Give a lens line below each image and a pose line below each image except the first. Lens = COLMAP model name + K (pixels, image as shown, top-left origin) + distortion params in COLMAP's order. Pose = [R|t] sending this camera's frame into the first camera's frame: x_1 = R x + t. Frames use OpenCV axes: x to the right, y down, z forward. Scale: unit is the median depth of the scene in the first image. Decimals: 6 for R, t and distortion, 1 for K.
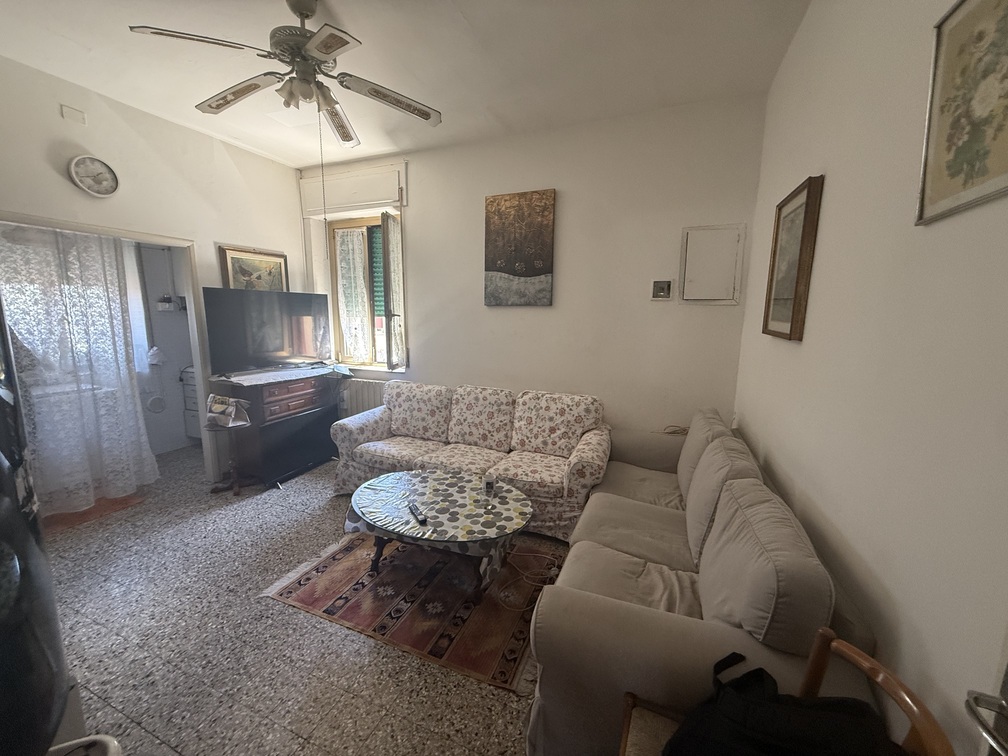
lens RADIAL K [[400.0, 0, 503.6], [0, 400.0, 377.1], [0, 0, 1]] dist [-0.004300, -0.000200]
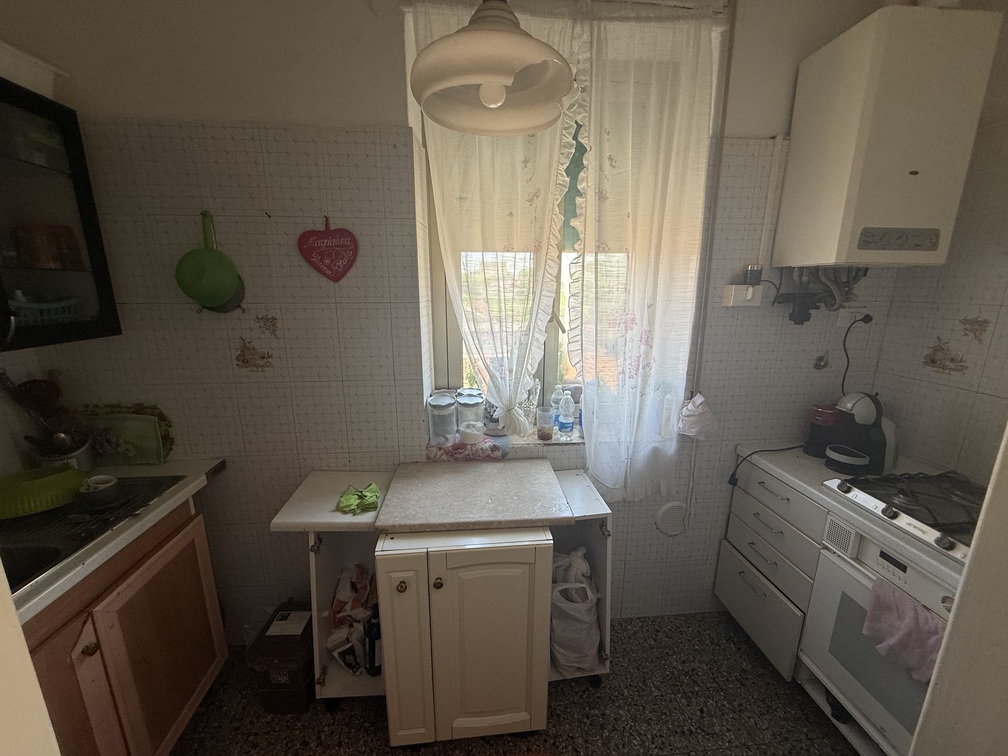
lens RADIAL K [[400.0, 0, 503.9], [0, 400.0, 379.3], [0, 0, 1]] dist [-0.004300, -0.000200]
pose [[0.462881, 0.190721, -0.865660, -0.615508], [-0.141130, 0.979979, 0.140443, -0.120815], [0.875114, 0.057163, 0.480530, 0.627298]]
